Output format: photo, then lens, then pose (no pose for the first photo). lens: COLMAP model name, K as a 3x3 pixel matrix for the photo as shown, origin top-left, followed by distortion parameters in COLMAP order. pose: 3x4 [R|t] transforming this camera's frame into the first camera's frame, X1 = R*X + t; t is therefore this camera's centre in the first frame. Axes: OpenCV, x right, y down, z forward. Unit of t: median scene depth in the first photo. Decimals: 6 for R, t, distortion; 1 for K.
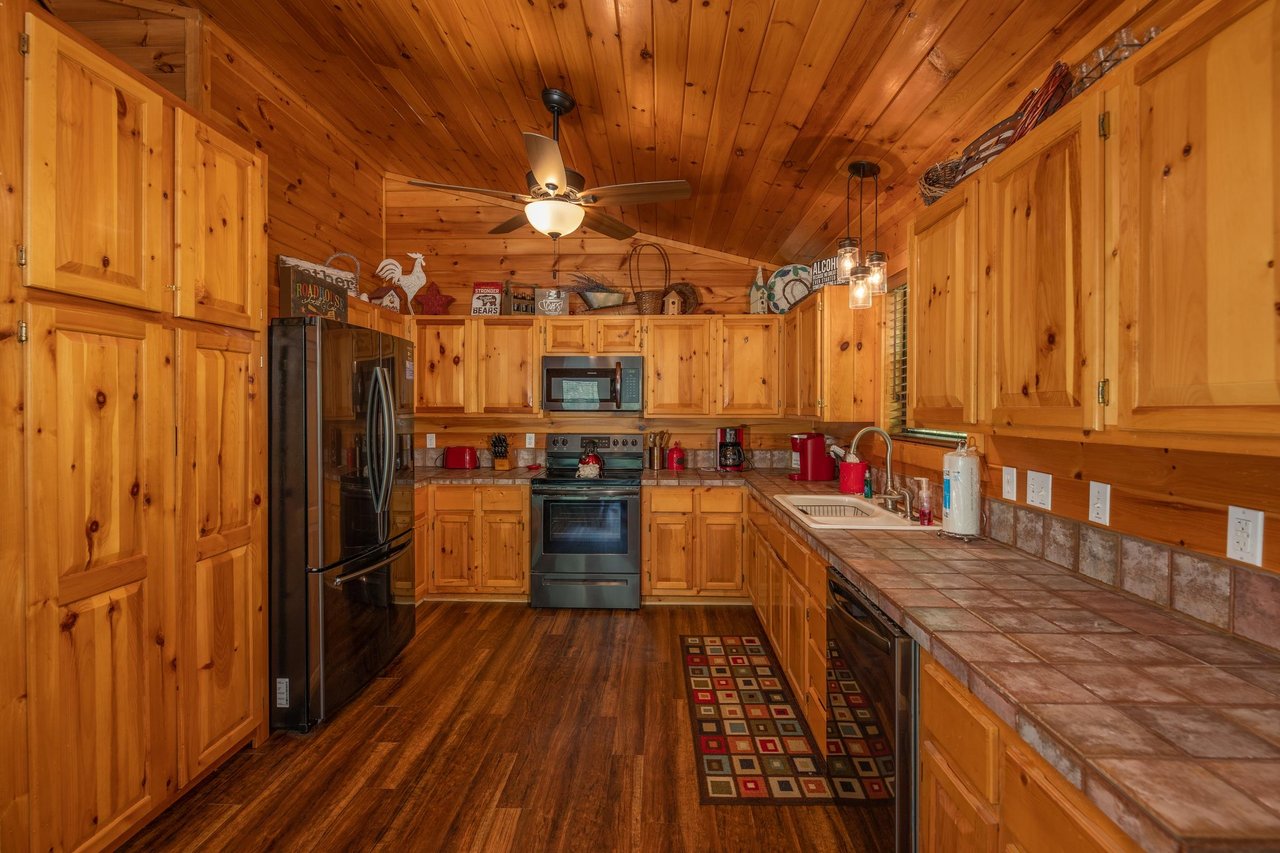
lens RADIAL K [[599.2, 0, 641.4], [0, 599.2, 411.6], [0, 0, 1]] dist [-0.001310, -0.000282]
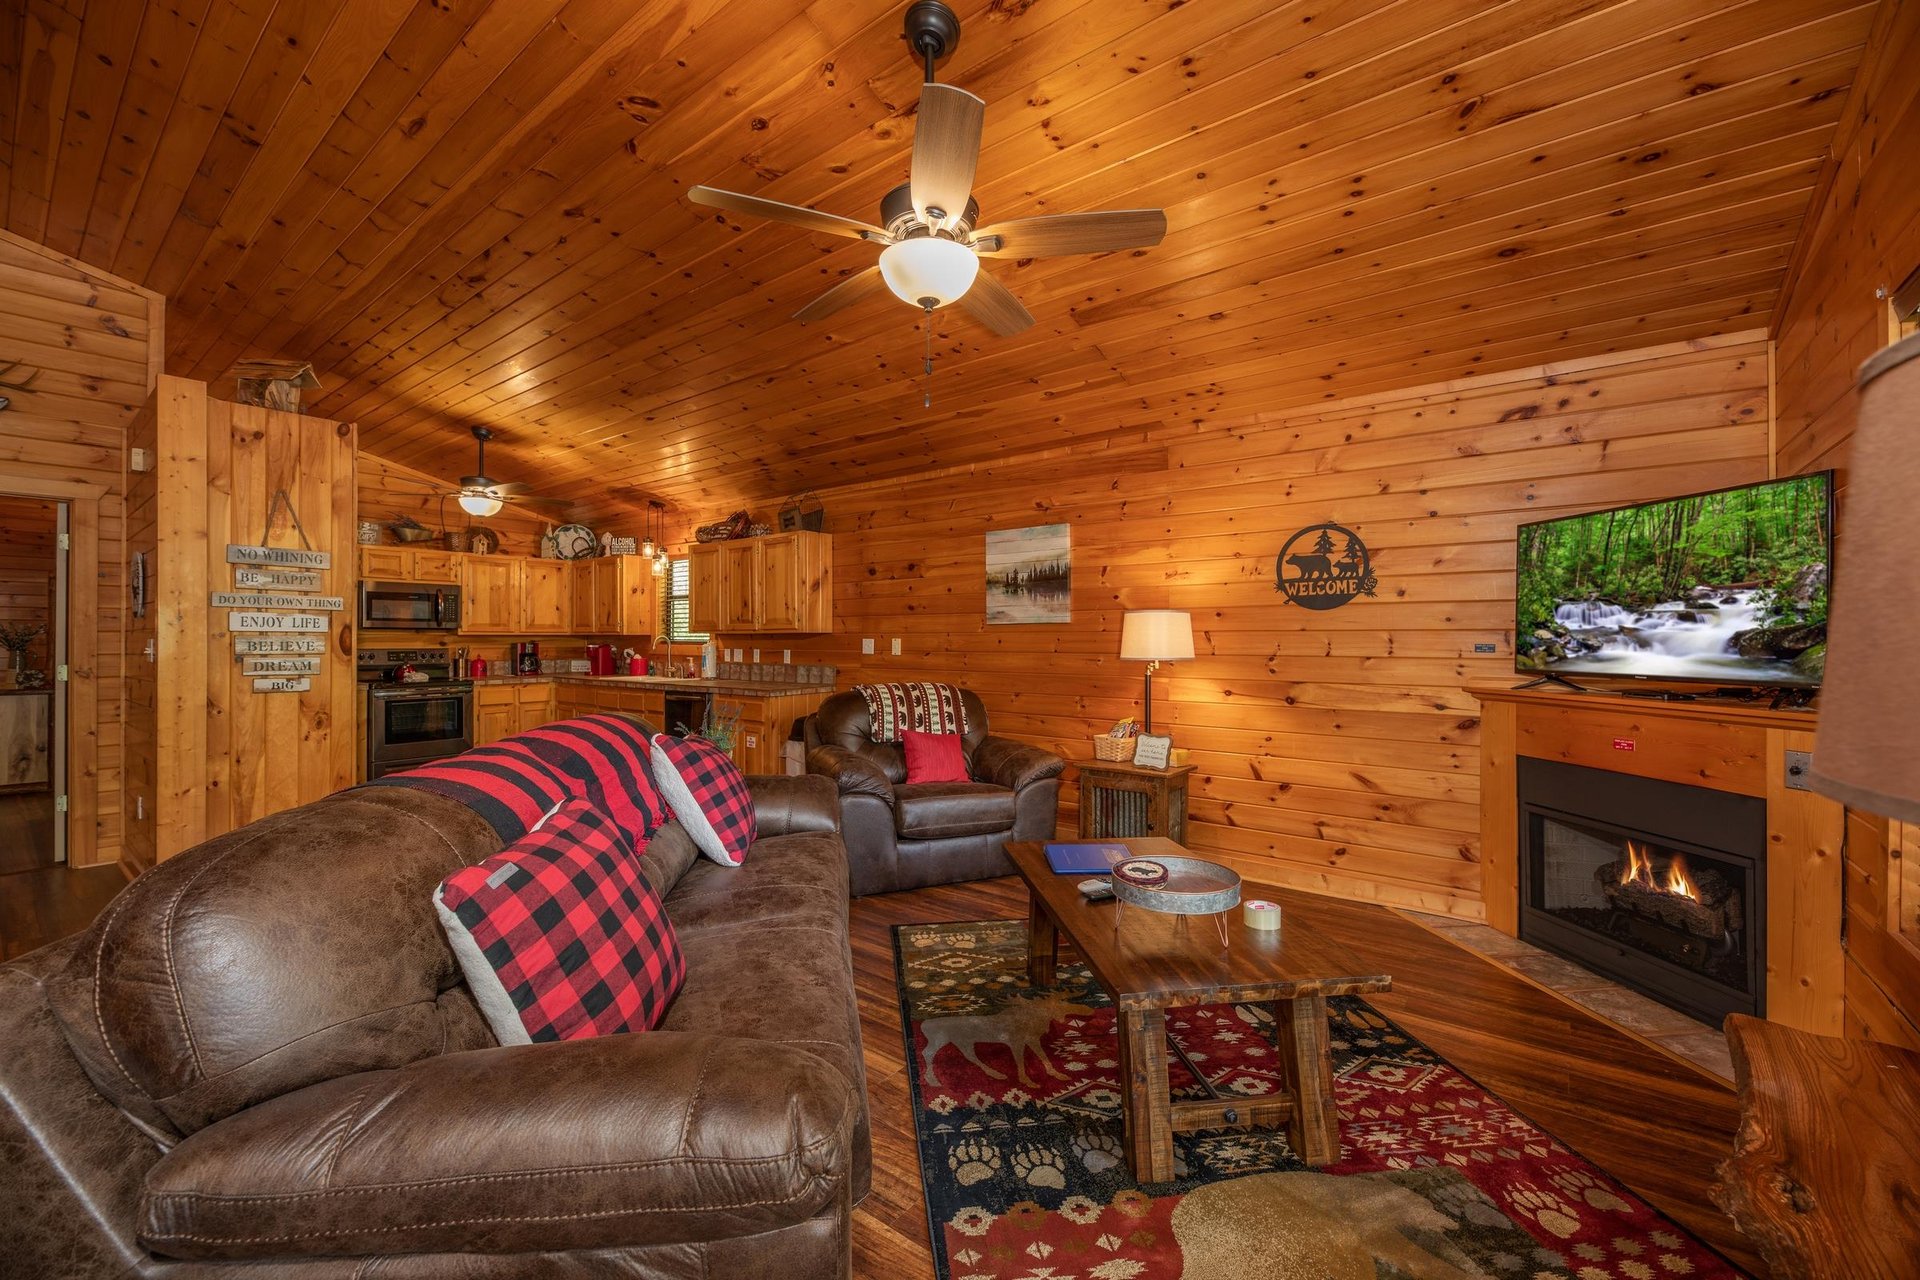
lens RADIAL K [[866.0, 0, 960.0], [0, 866.0, 640.0], [0, 0, 1]] dist [-0.000797, -0.000110]
pose [[0.631811, 0.002187, 0.775119, -0.755667], [0.003279, 0.999980, -0.005494, 0.036731], [-0.775115, 0.006012, 0.631791, -0.979577]]
